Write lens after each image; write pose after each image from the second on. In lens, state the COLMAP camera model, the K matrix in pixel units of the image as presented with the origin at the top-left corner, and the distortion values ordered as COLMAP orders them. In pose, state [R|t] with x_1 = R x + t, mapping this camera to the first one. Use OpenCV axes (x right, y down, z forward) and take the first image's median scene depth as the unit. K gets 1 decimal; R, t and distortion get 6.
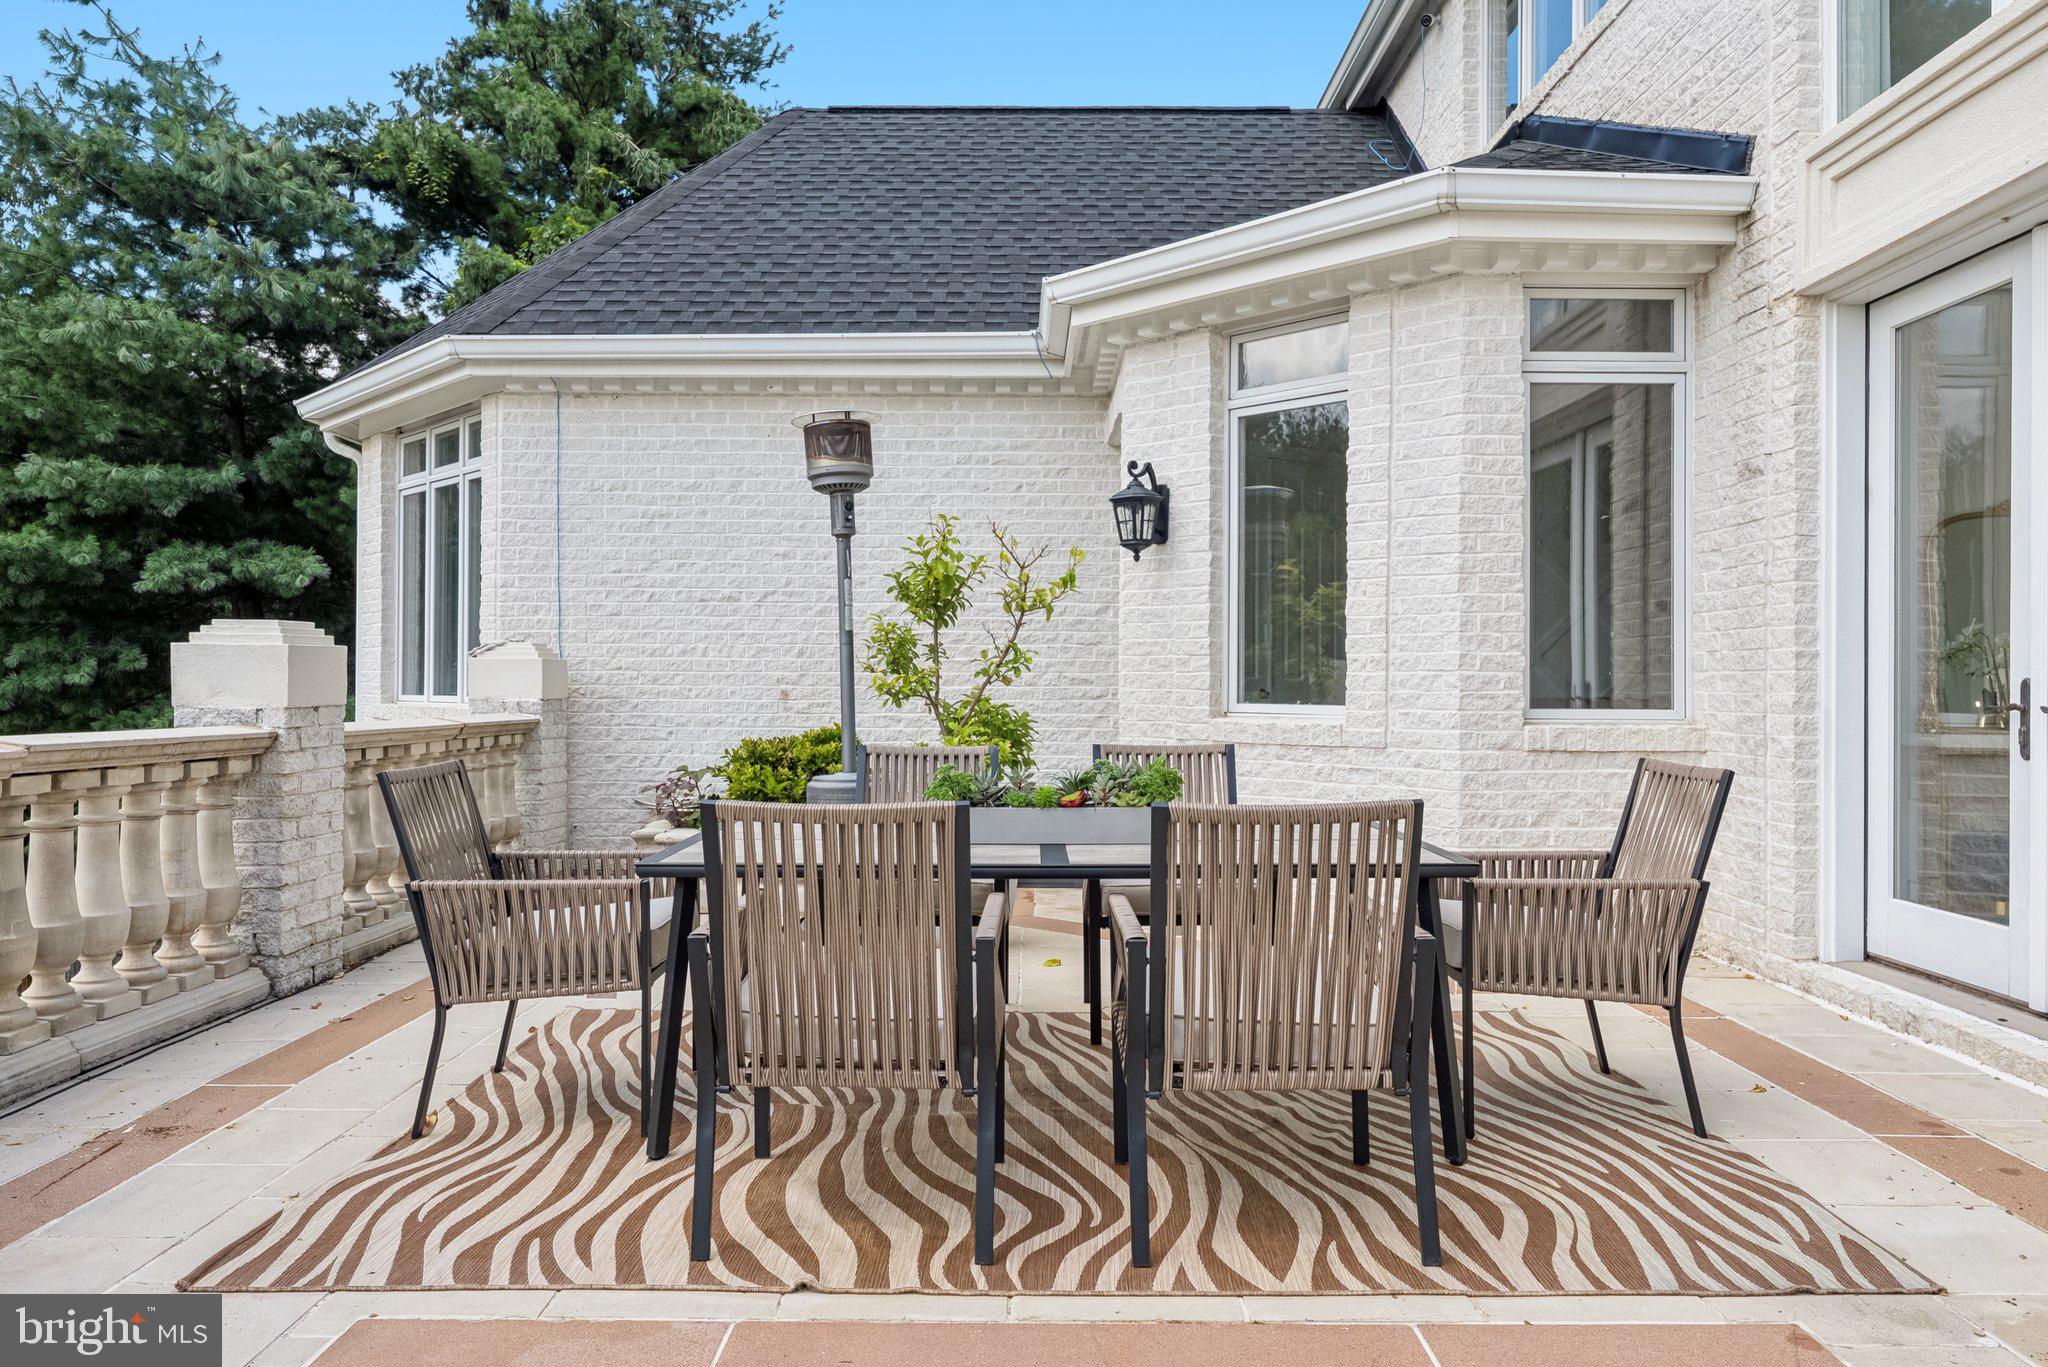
lens RADIAL K [[1393.6, 0, 1016.2], [0, 1393.6, 681.2], [0, 0, 1]] dist [0.003676, 0.001852]
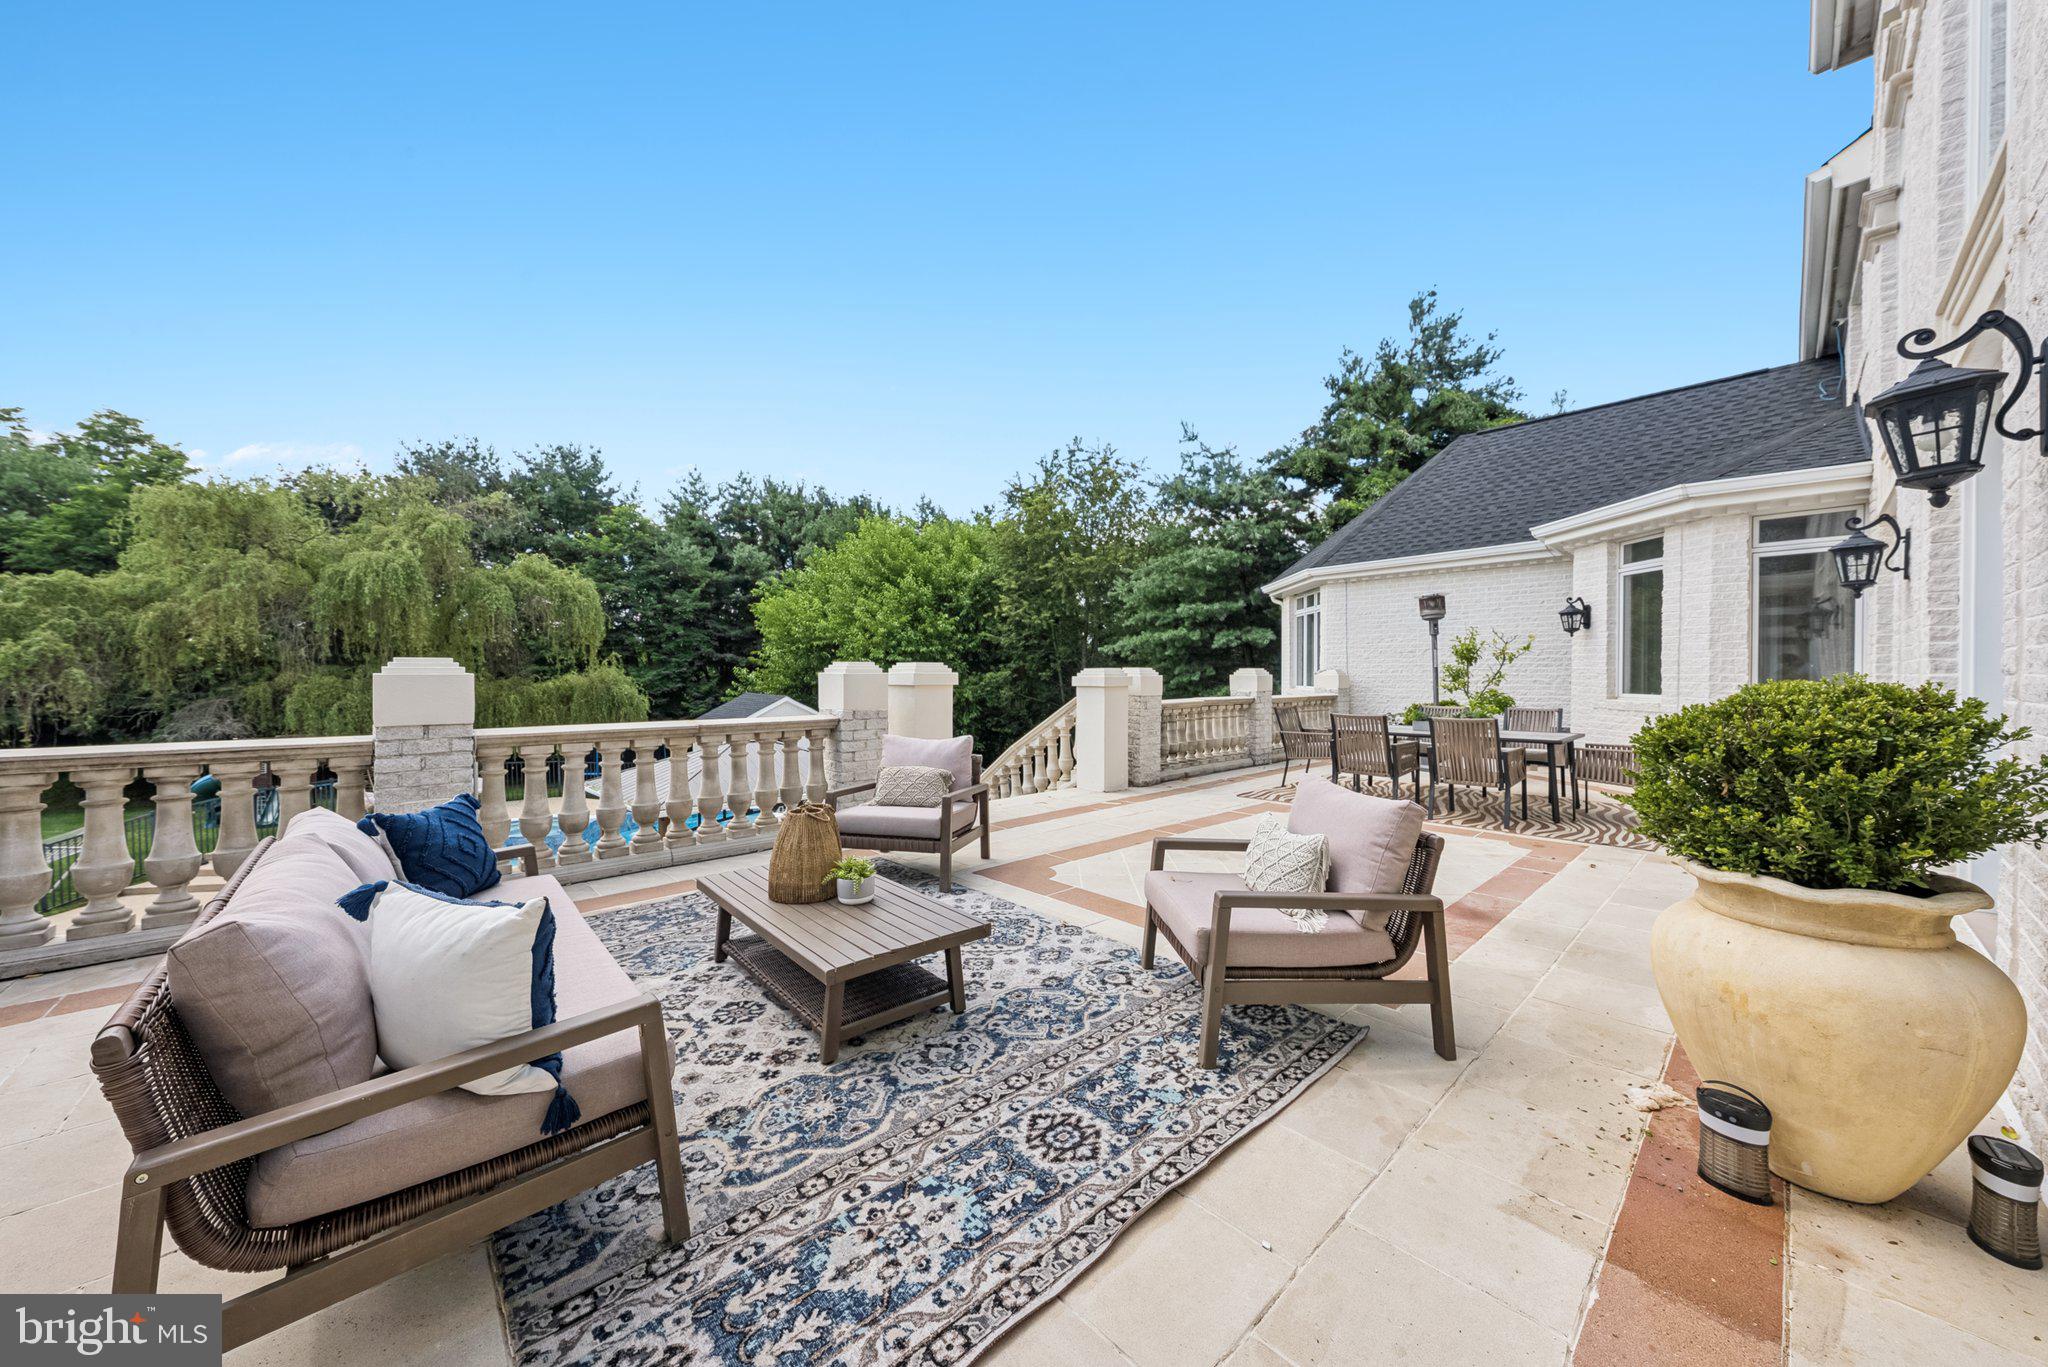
lens RADIAL K [[704.8, 0, 1006.5], [0, 704.8, 672.6], [0, 0, 1]] dist [-0.005894, 0.001174]
pose [[0.672118, -0.007161, -0.740409, 0.291630], [0.006901, 0.999970, -0.003407, -0.020702], [0.740412, -0.002820, 0.672148, -0.527804]]
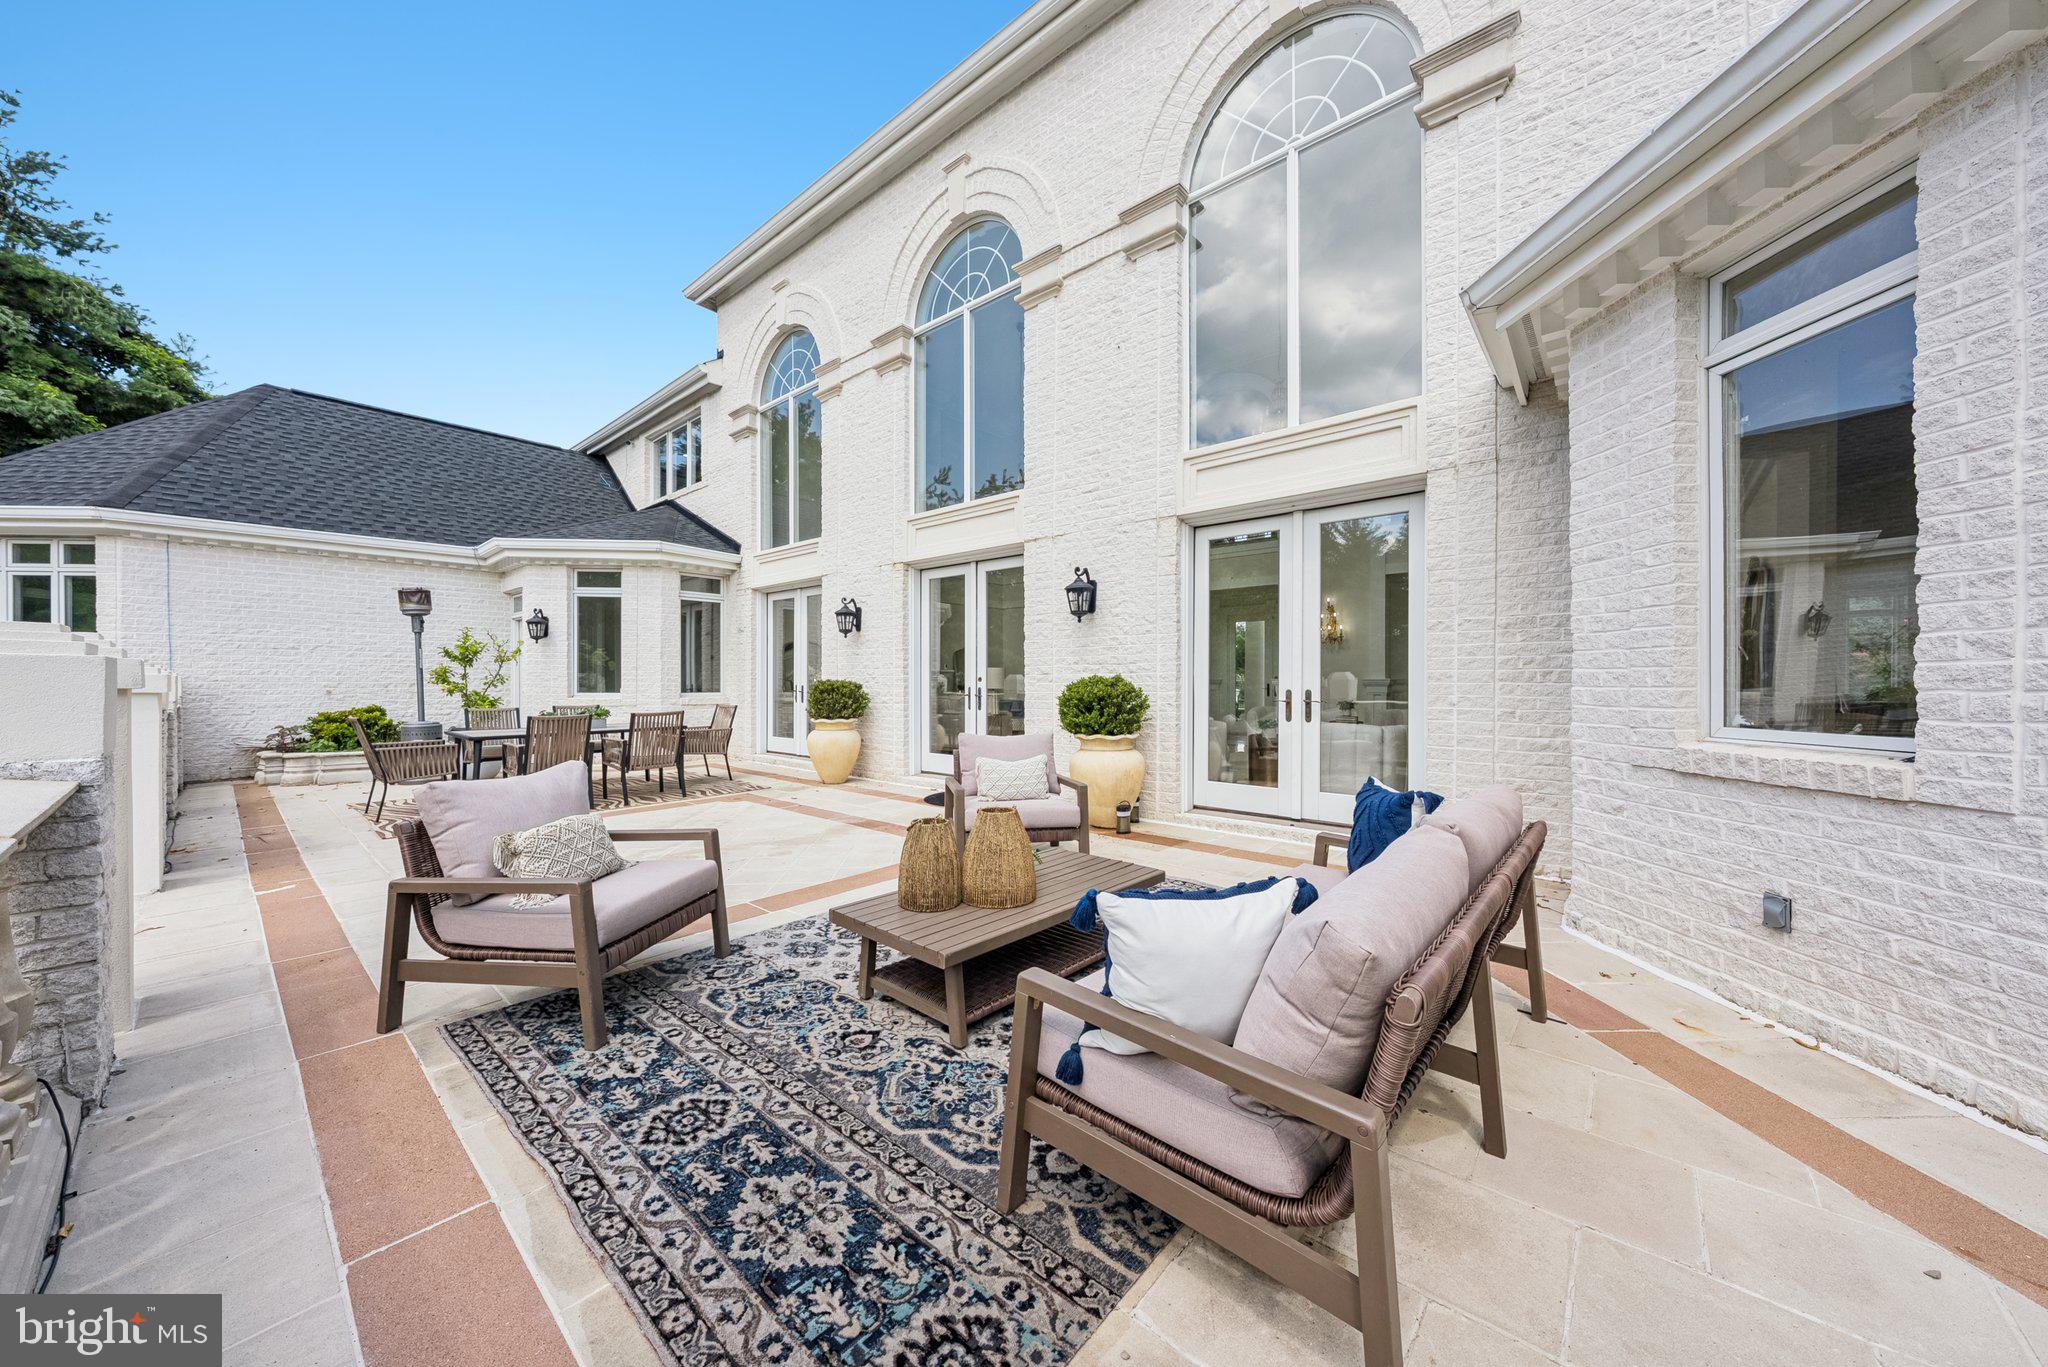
lens RADIAL K [[704.8, 0, 1018.7], [0, 704.8, 679.2], [0, 0, 1]] dist [-0.005894, 0.001174]
pose [[0.652584, -0.003775, 0.757707, -0.310910], [0.000009, 0.999988, 0.004974, -0.017311], [-0.757717, -0.003239, 0.652576, -0.593213]]
